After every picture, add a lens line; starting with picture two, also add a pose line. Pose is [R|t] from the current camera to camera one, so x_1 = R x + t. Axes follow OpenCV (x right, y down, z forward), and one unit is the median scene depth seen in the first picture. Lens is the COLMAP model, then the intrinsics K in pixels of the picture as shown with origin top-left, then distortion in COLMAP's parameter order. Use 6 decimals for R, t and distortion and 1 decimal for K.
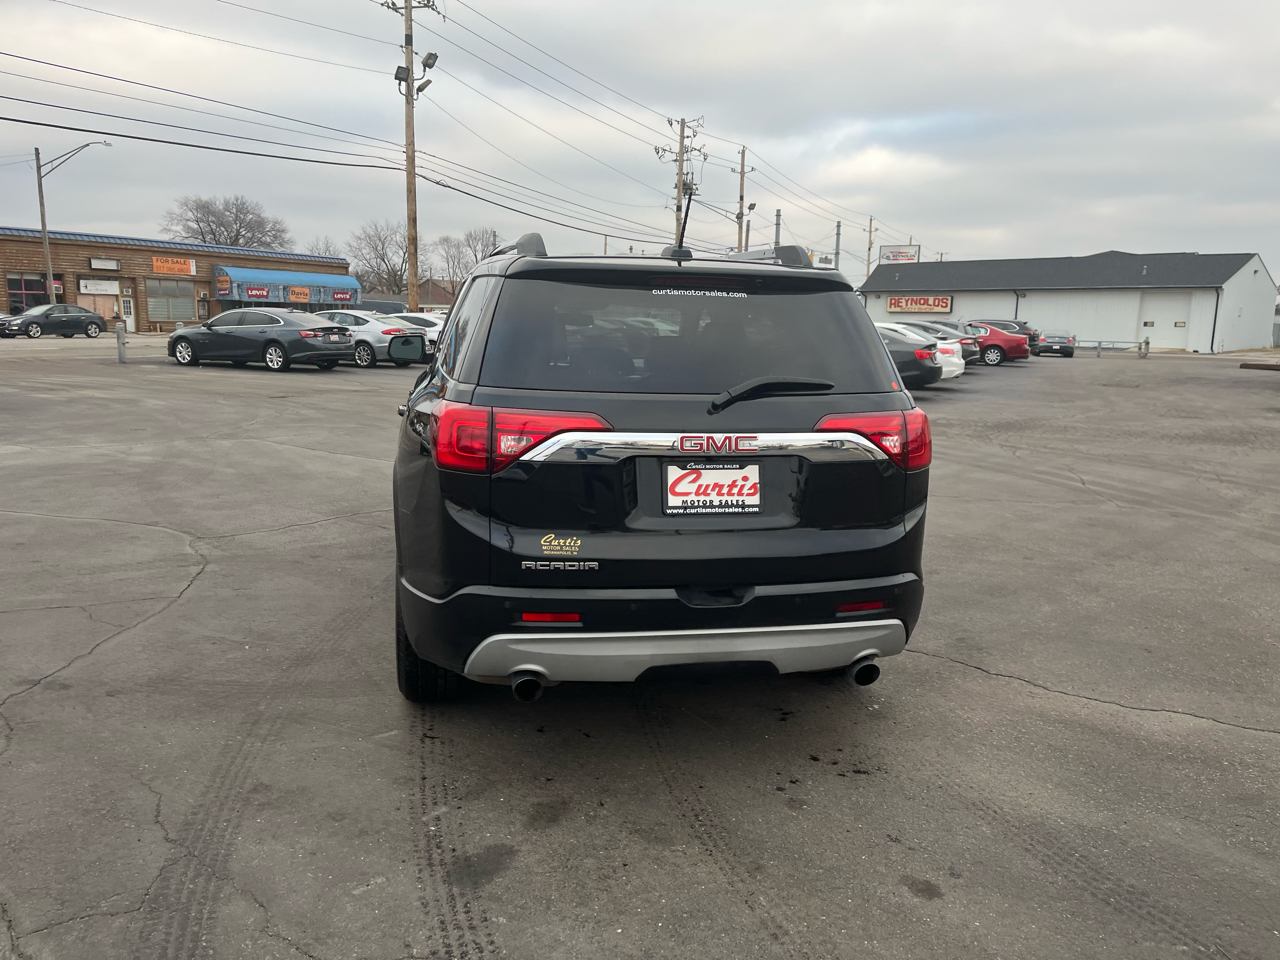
lens RADIAL K [[969.2, 0, 649.7], [0, 969.2, 488.3], [0, 0, 1]] dist [0.064156, -0.077366]
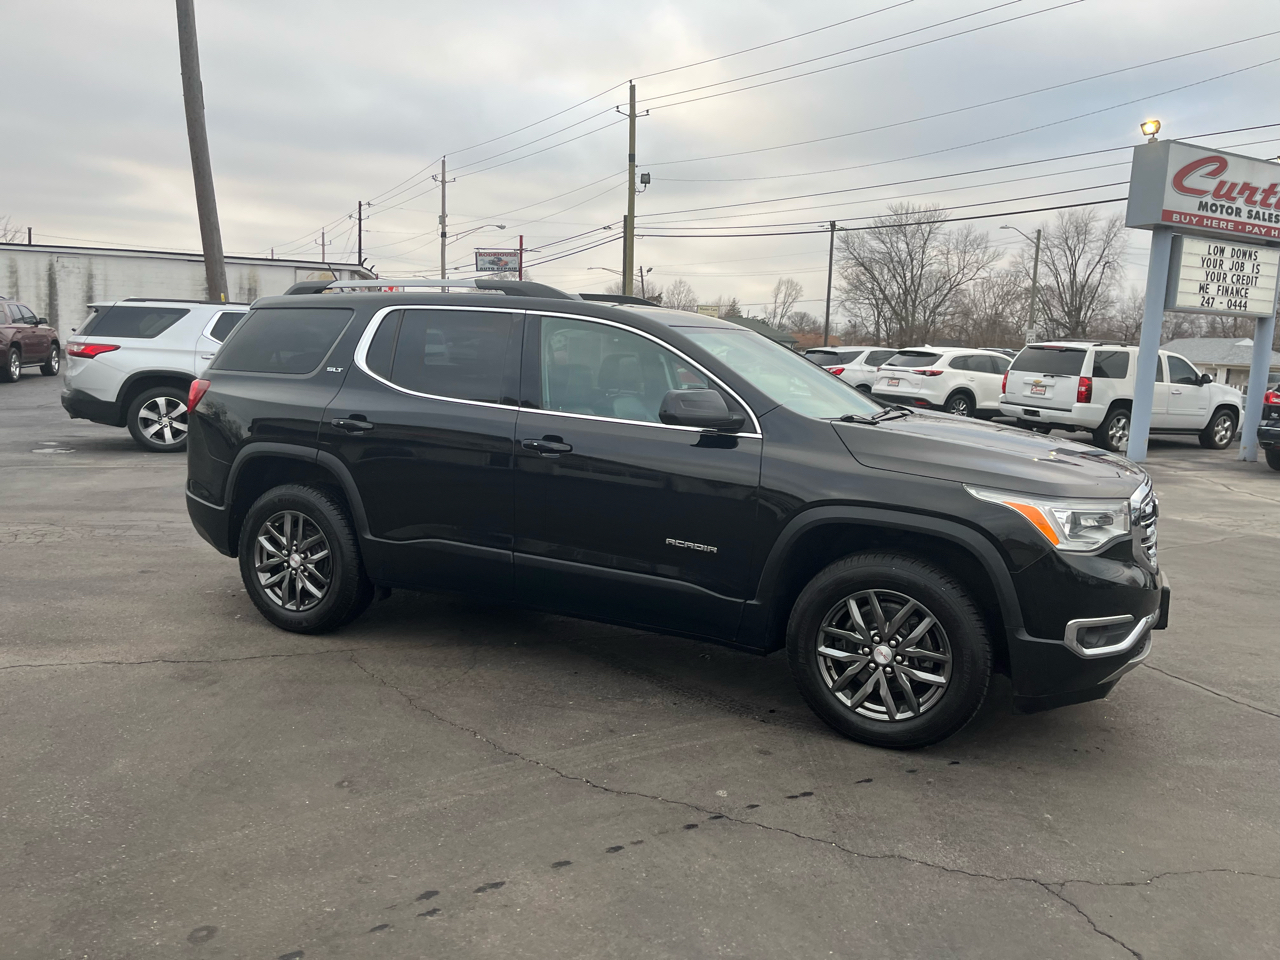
lens RADIAL K [[969.2, 0, 651.1], [0, 969.2, 473.5], [0, 0, 1]] dist [0.064156, -0.077366]
pose [[-0.594404, 0.054576, -0.802313, 1.135193], [-0.196150, 0.957720, 0.210468, -0.421704], [0.779878, 0.282476, -0.558568, 2.538394]]
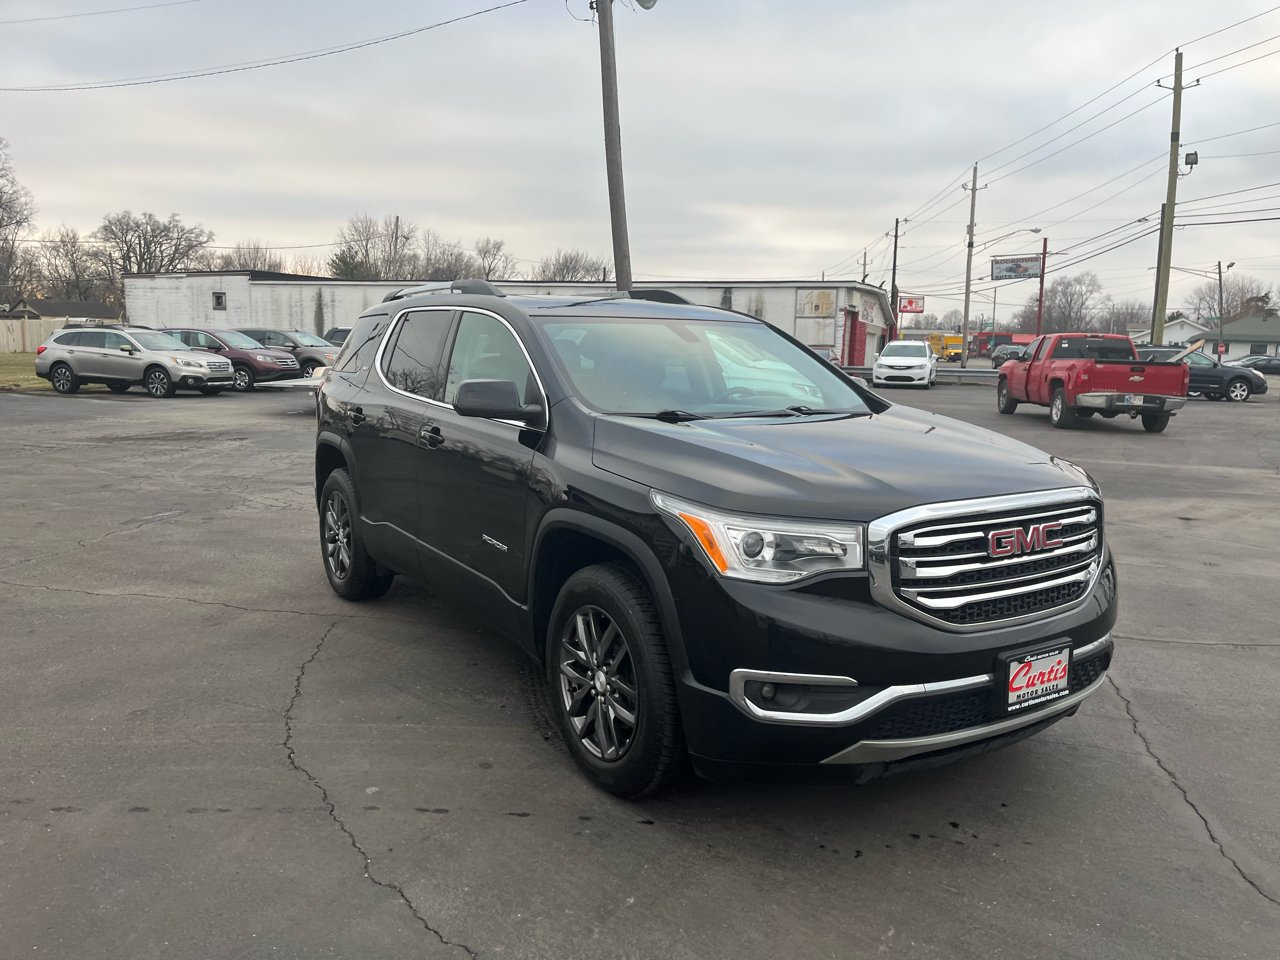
lens RADIAL K [[969.2, 0, 651.3], [0, 969.2, 488.5], [0, 0, 1]] dist [0.064156, -0.077366]
pose [[-0.929163, 0.009109, -0.369557, 0.391102], [-0.108182, 0.949231, 0.295394, -0.518265], [0.353485, 0.314448, -0.881005, 3.003024]]
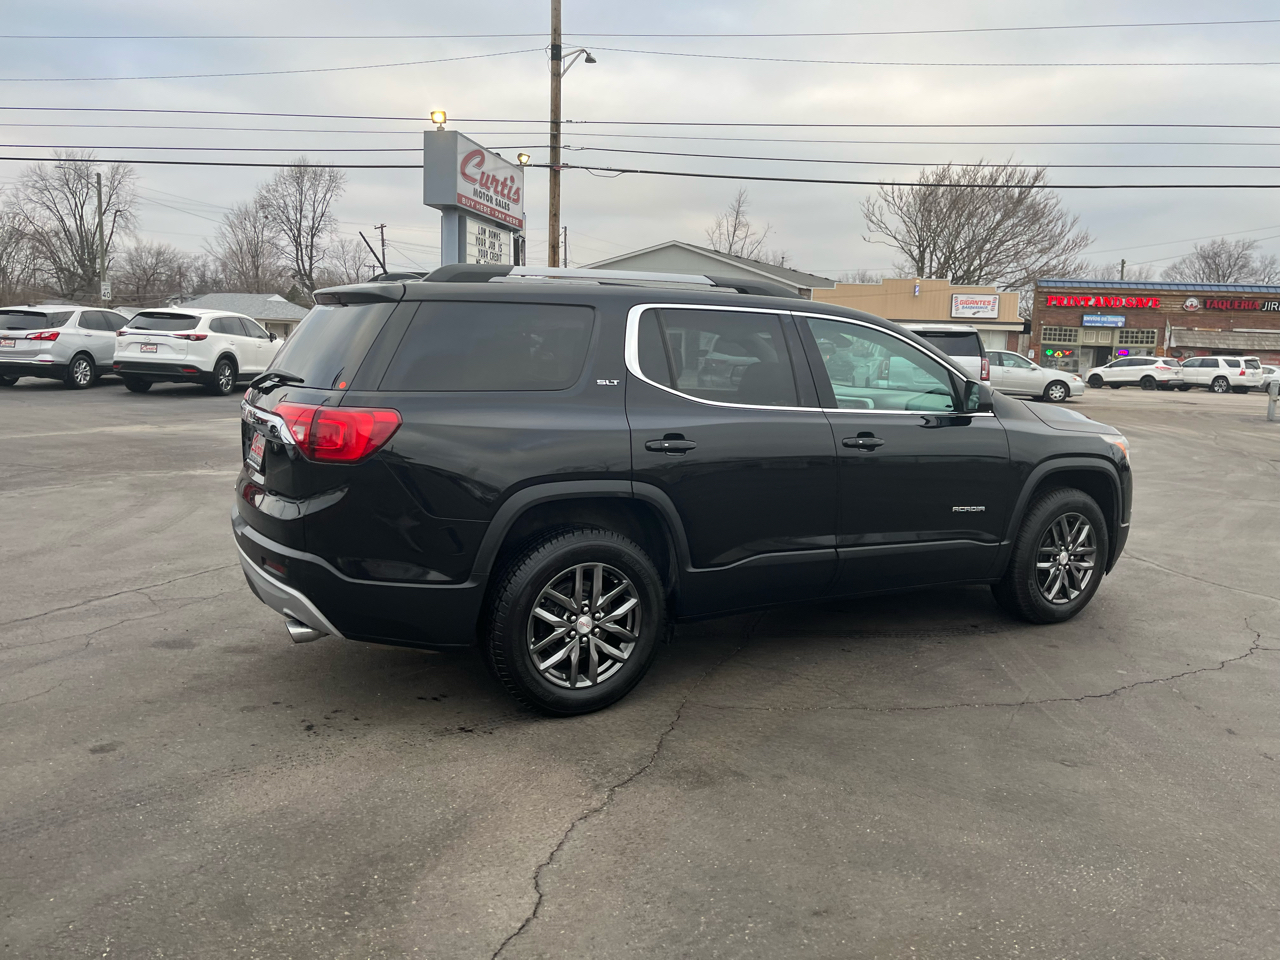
lens RADIAL K [[969.2, 0, 652.2], [0, 969.2, 468.3], [0, 0, 1]] dist [0.064156, -0.077366]
pose [[0.314306, 0.113055, -0.942566, 1.387875], [-0.190587, 0.980183, 0.054015, -0.137936], [0.929994, 0.162664, 0.329625, 0.966164]]
